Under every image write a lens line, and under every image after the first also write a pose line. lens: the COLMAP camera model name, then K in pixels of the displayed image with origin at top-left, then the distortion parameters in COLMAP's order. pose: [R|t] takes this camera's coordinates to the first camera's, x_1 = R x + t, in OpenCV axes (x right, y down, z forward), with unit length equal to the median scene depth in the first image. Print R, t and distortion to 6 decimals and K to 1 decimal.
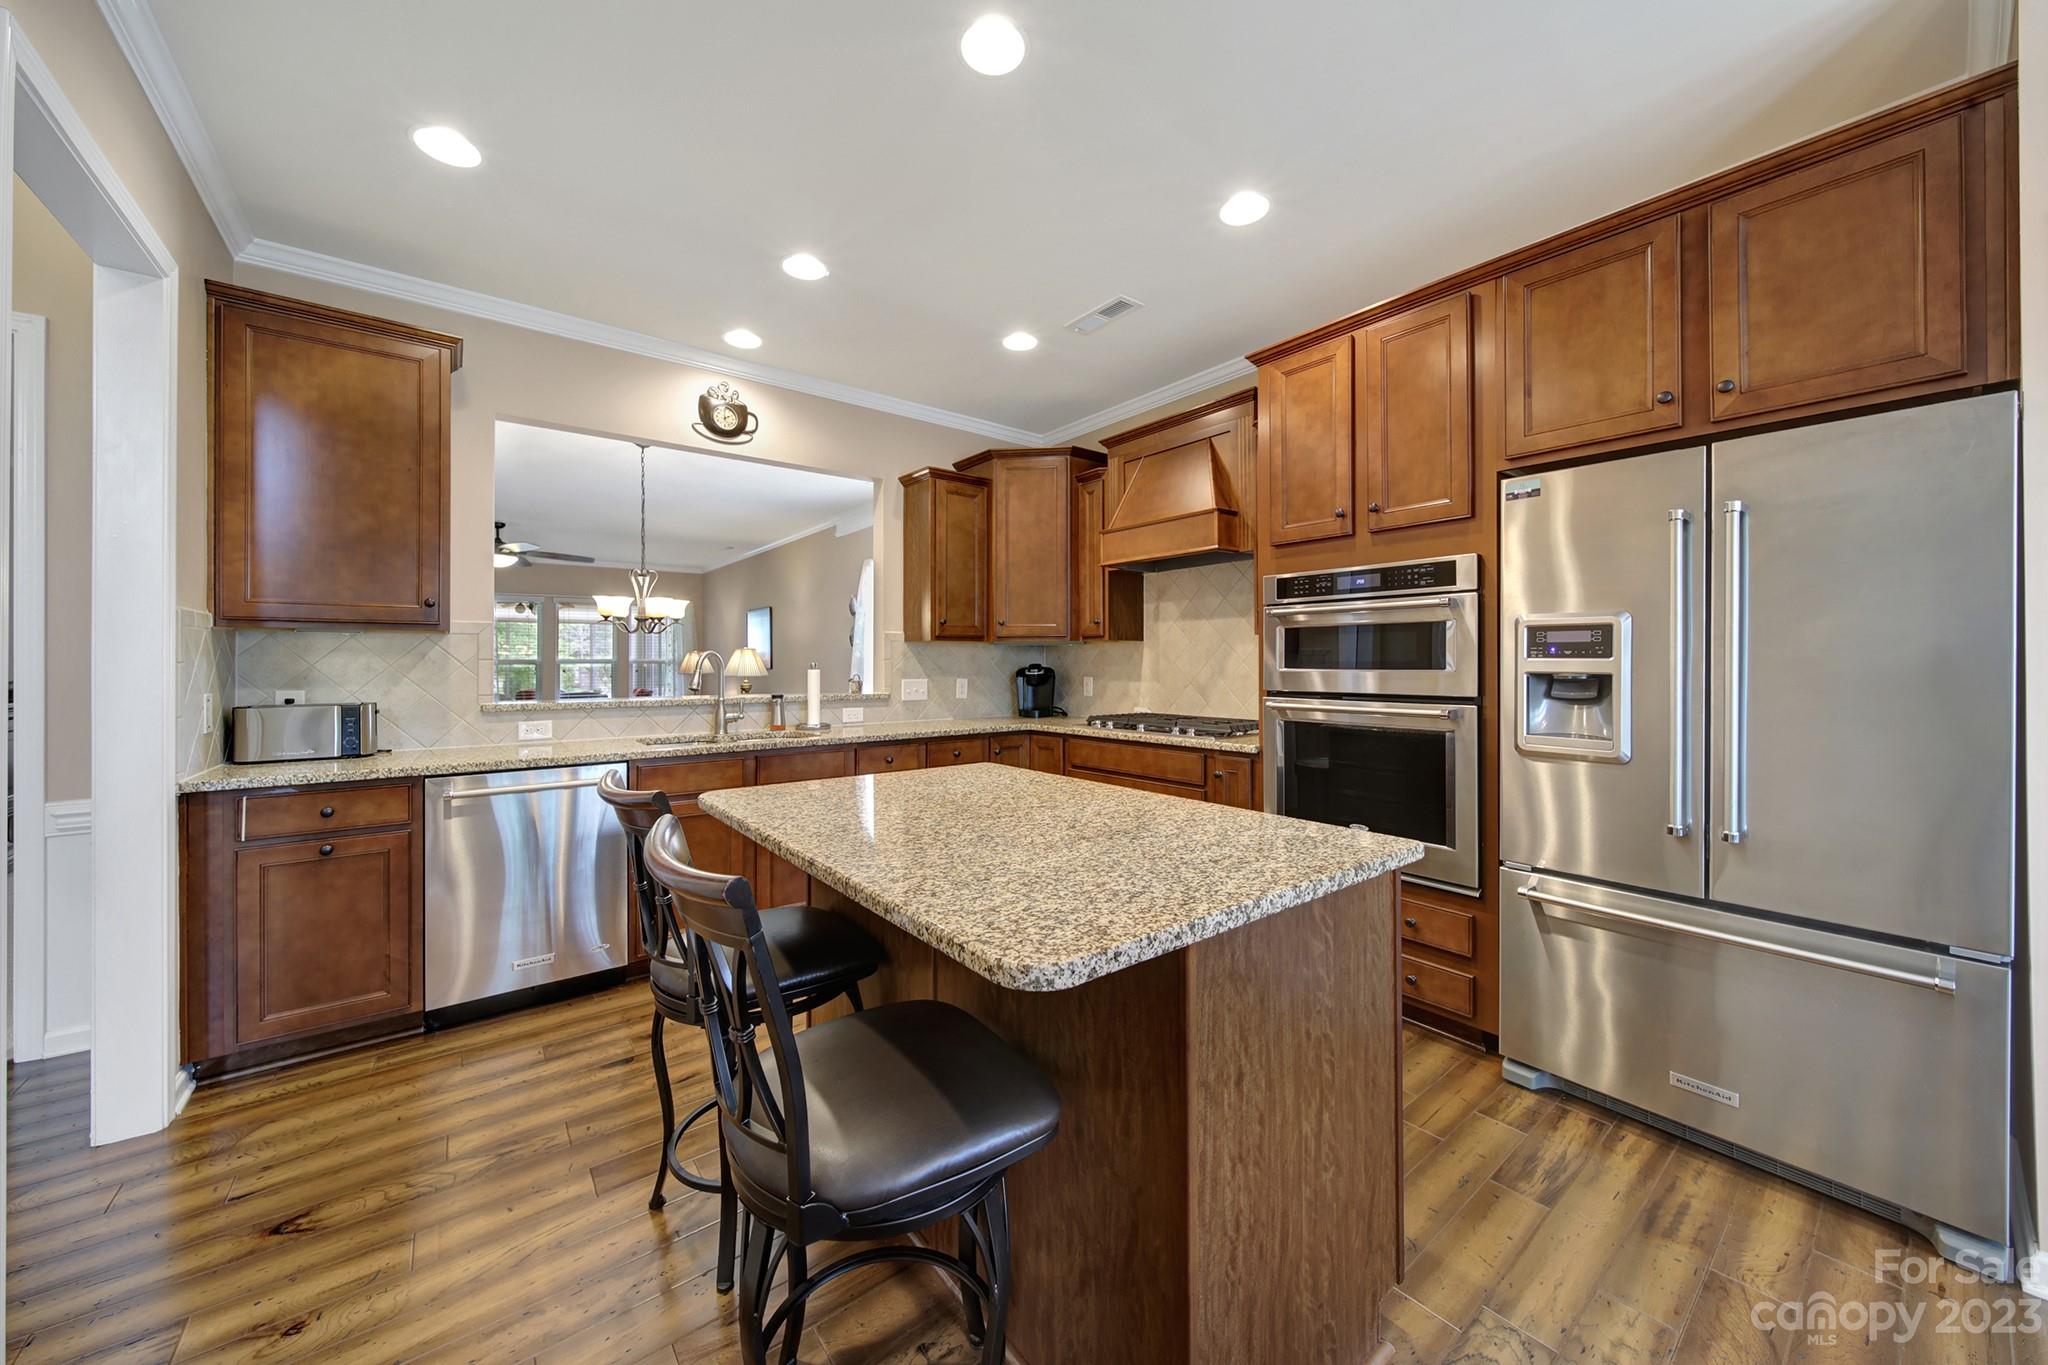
lens RADIAL K [[728.9, 0, 1037.0], [0, 728.9, 665.6], [0, 0, 1]] dist [-0.005535, -0.000208]
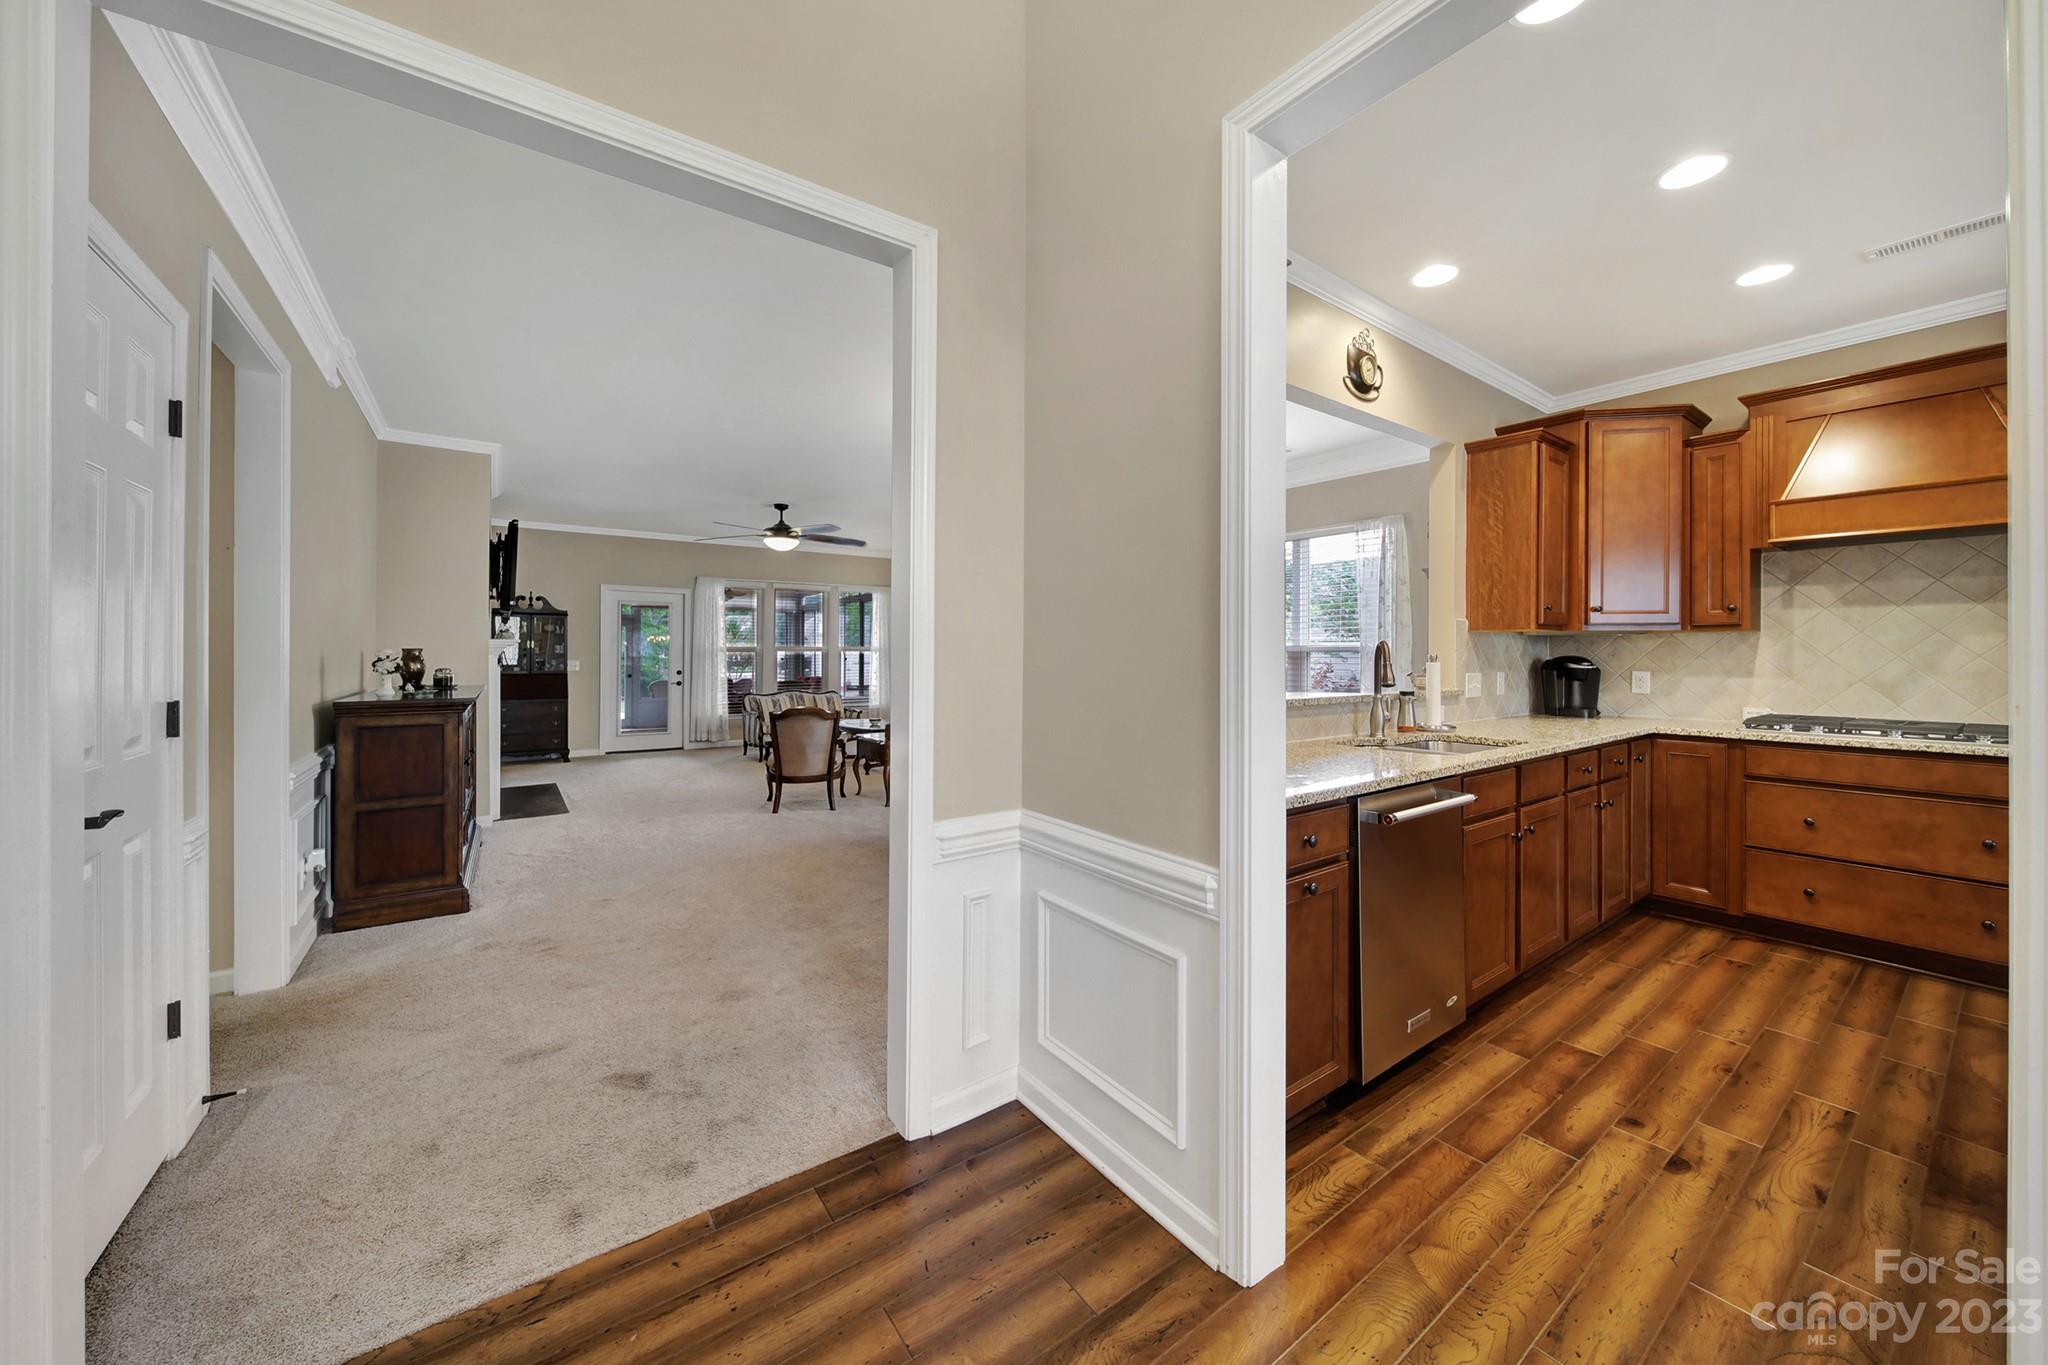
lens RADIAL K [[728.9, 0, 1031.4], [0, 728.9, 655.8], [0, 0, 1]] dist [-0.005535, -0.000208]
pose [[0.998933, 0.005971, -0.045805, -0.681824], [-0.005903, 0.999981, 0.001601, -0.000152], [0.045814, -0.001328, 0.998949, 0.101771]]
